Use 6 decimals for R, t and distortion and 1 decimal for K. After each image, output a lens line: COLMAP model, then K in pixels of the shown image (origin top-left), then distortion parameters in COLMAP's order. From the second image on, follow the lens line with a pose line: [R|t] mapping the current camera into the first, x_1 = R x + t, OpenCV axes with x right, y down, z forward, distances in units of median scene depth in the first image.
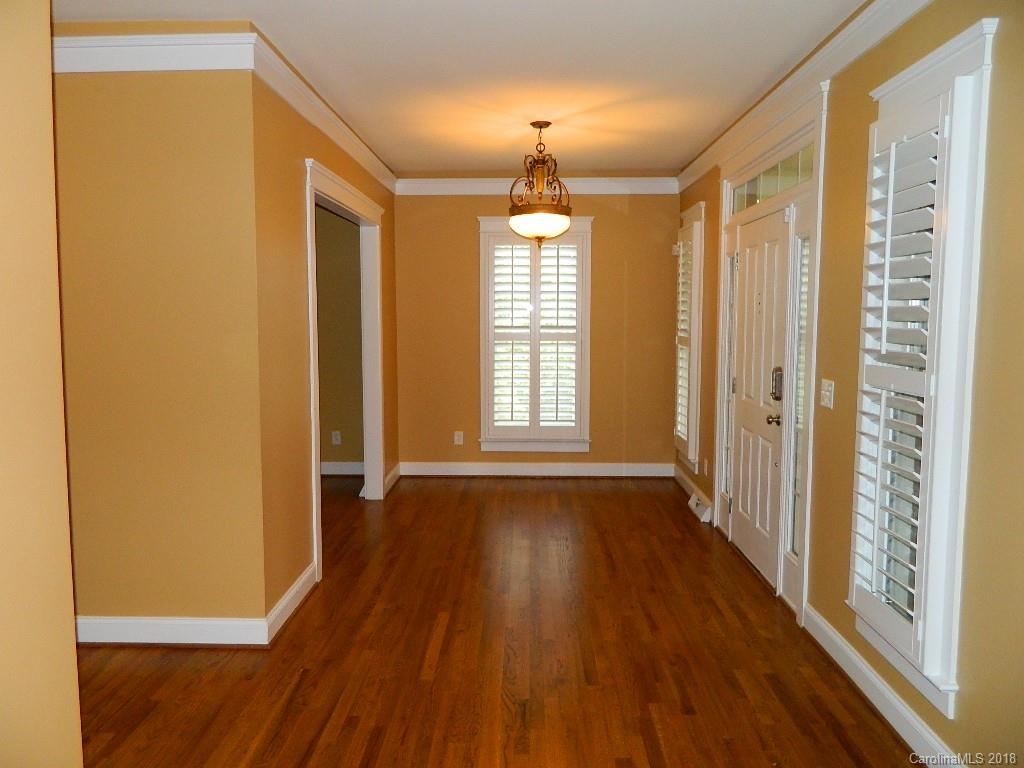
lens RADIAL K [[757.8, 0, 512.0], [0, 757.8, 384.0], [0, 0, 1]] dist [0.002736, -0.000006]
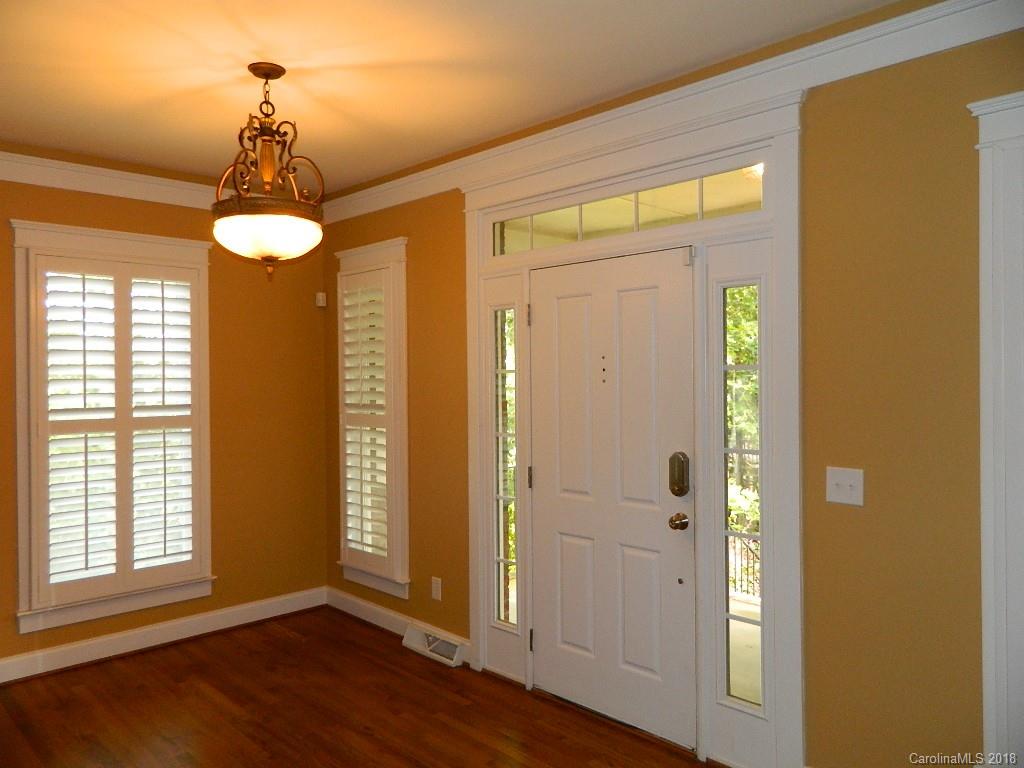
lens RADIAL K [[767.8, 0, 510.8], [0, 767.8, 372.7], [0, 0, 1]] dist [0.003797, 0.002180]
pose [[0.709527, -0.001878, 0.704676, -0.186181], [0.080795, 0.993619, -0.078703, -0.029488], [-0.700031, 0.112776, 0.705151, 0.336053]]
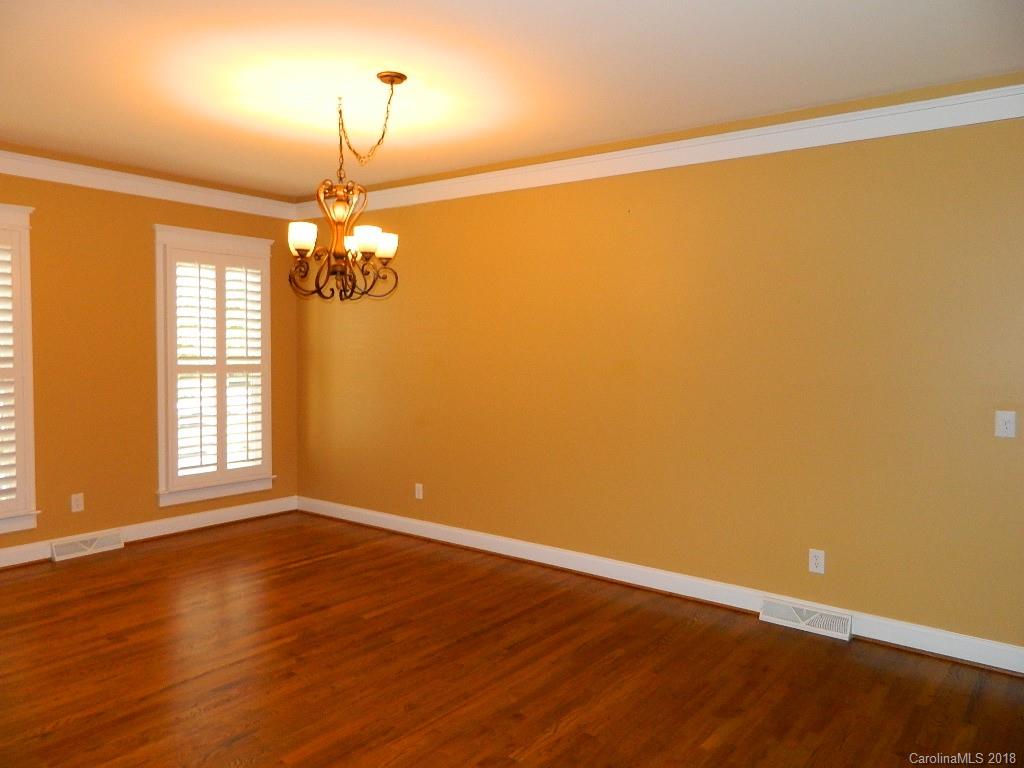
lens RADIAL K [[757.8, 0, 512.0], [0, 757.8, 384.0], [0, 0, 1]] dist [0.002736, -0.000006]
pose [[0.592172, -0.025389, 0.805411, -0.484818], [0.054922, 0.998451, -0.008907, -0.017772], [-0.803937, 0.049509, 0.592649, 0.200095]]
